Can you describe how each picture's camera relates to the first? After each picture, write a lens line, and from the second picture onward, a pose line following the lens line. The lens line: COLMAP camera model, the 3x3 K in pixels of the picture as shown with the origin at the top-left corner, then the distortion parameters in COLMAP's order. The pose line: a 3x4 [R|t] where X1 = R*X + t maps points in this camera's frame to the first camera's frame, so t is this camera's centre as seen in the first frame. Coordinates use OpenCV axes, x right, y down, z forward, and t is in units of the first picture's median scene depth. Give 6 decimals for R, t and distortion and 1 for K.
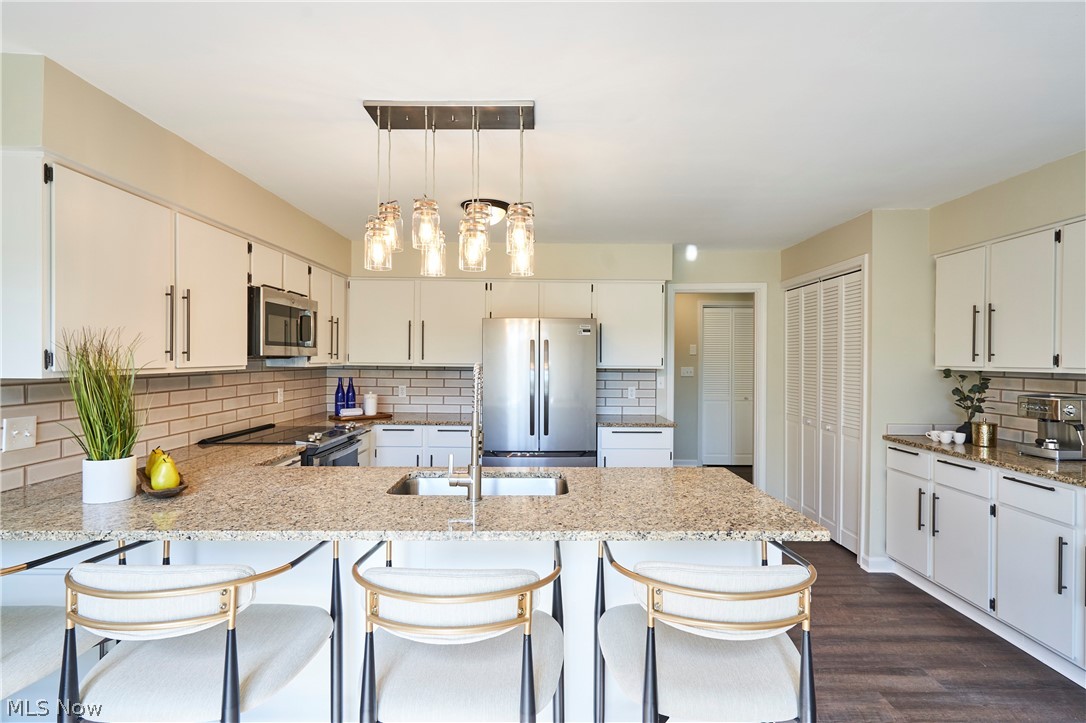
lens RADIAL K [[522.7, 0, 543.0], [0, 522.7, 361.5], [0, 0, 1]] dist [0.002558, 0.000573]
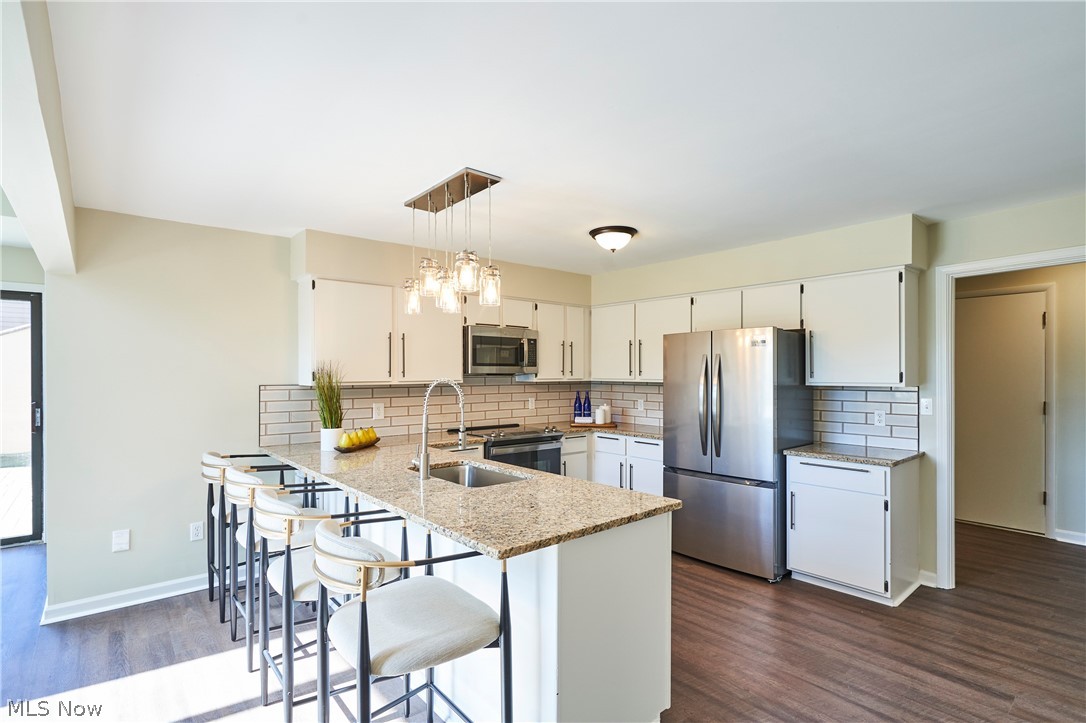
lens RADIAL K [[528.9, 0, 545.6], [0, 528.9, 369.9], [0, 0, 1]] dist [-0.002492, -0.000239]
pose [[0.643883, -0.013023, -0.765013, 0.567819], [0.001361, 0.999873, -0.015876, 0.001960], [0.765123, 0.009181, 0.643819, 0.179825]]
